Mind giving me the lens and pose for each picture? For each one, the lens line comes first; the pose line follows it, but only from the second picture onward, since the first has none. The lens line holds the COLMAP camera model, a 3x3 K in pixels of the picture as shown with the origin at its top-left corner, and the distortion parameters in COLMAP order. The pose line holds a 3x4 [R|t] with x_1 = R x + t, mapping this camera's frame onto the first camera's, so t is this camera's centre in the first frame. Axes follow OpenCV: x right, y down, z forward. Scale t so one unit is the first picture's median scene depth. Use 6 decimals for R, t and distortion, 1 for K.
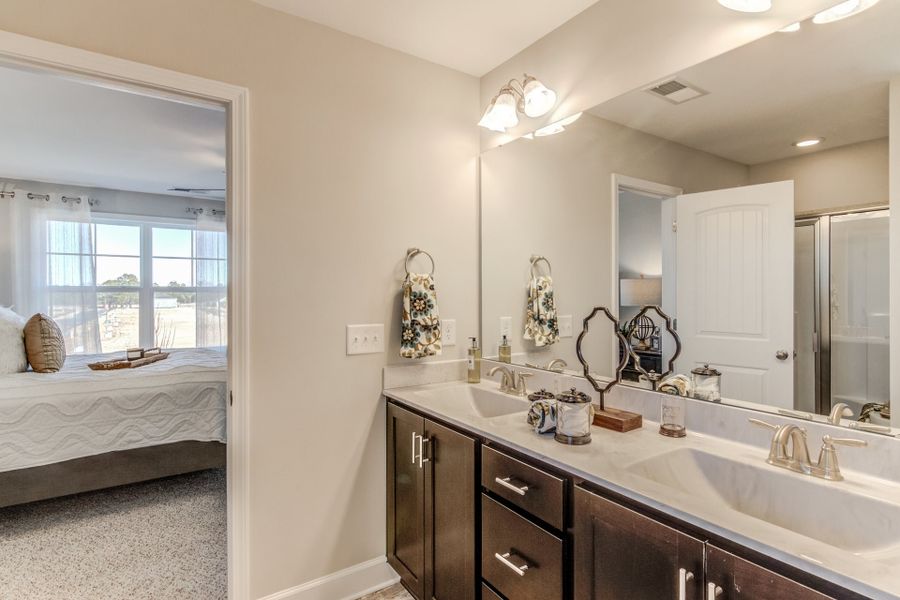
lens RADIAL K [[460.8, 0, 450.0], [0, 460.8, 300.0], [0, 0, 1]] dist [0.005261, -0.000159]
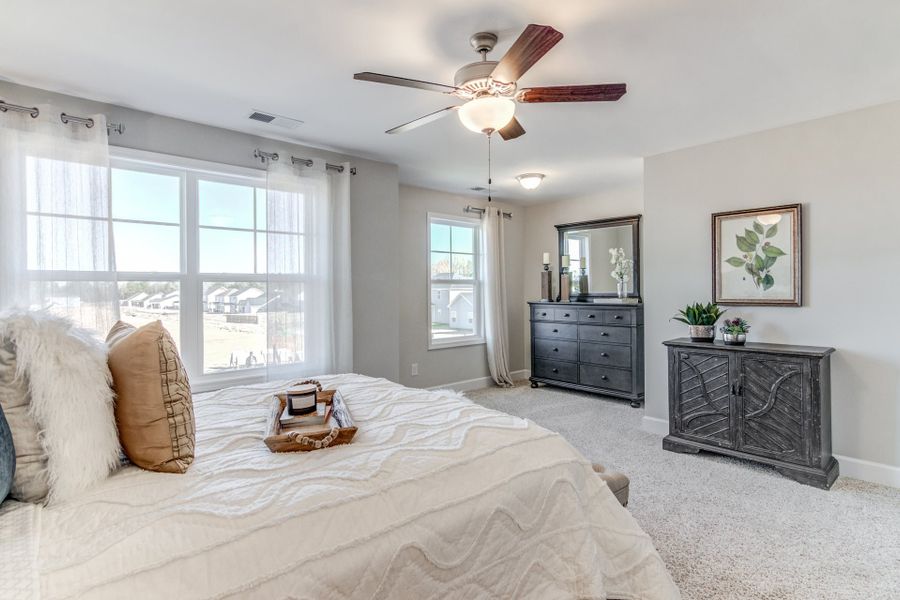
lens RADIAL K [[460.8, 0, 450.0], [0, 460.8, 300.0], [0, 0, 1]] dist [0.005261, -0.000159]
pose [[0.990626, -0.011134, 0.136146, -0.396060], [0.010231, 0.999921, 0.007332, 0.006174], [-0.136217, -0.005871, 0.990662, 0.329566]]
